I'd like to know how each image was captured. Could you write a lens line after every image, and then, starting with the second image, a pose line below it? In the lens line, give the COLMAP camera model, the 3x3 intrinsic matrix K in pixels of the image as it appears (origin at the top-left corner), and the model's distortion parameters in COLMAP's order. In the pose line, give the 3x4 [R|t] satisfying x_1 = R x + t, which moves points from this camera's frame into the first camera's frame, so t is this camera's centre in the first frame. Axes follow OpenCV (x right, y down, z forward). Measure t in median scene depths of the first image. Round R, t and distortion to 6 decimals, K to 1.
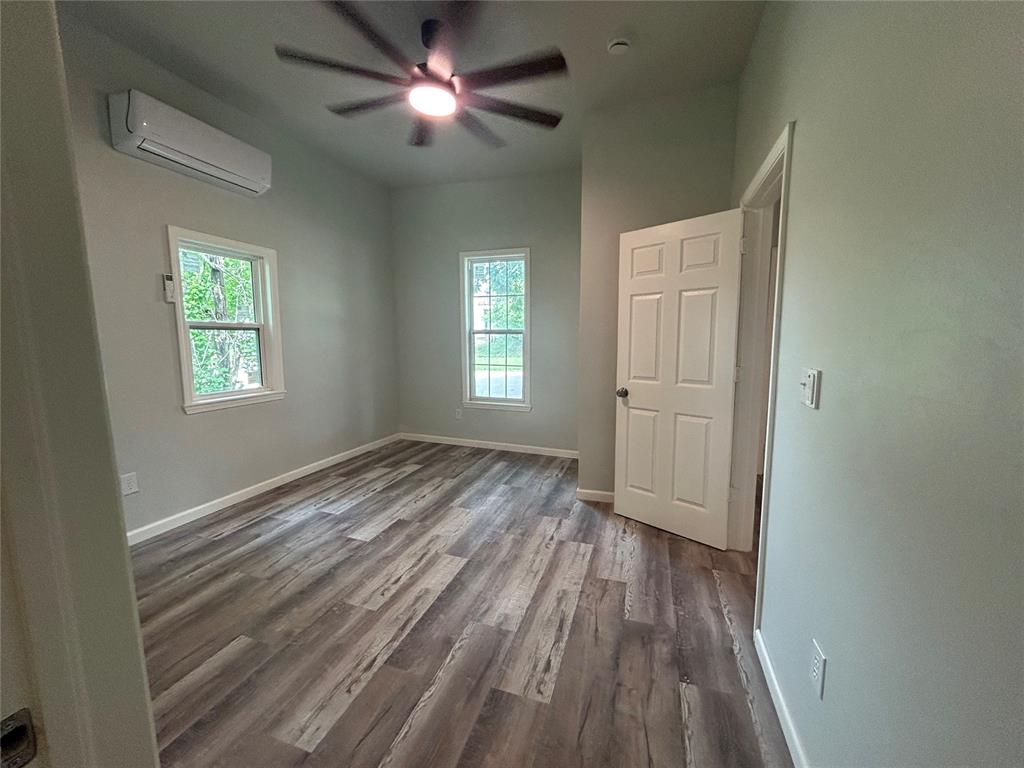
lens RADIAL K [[411.9, 0, 511.3], [0, 411.9, 382.9], [0, 0, 1]] dist [0.000345, 0.000248]
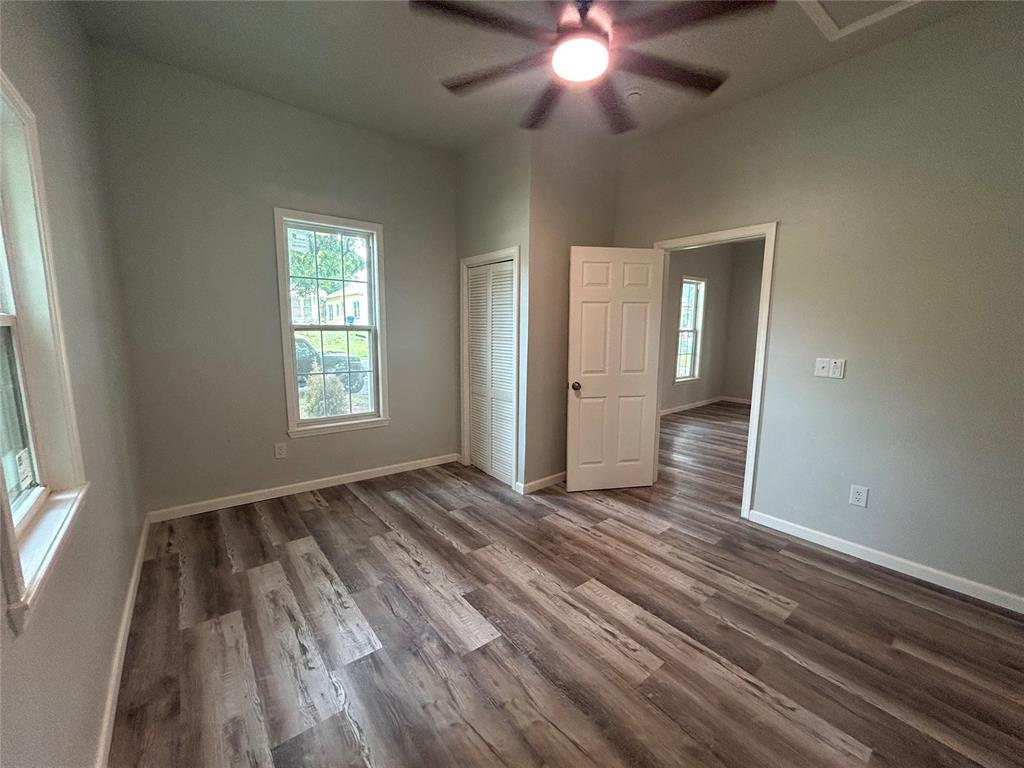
lens RADIAL K [[411.9, 0, 511.3], [0, 411.9, 382.9], [0, 0, 1]] dist [0.000345, 0.000248]
pose [[0.539588, -0.107873, 0.834990, -0.787336], [0.084079, 0.993704, 0.074044, -0.085827], [-0.837720, 0.030252, 0.545261, 0.523858]]
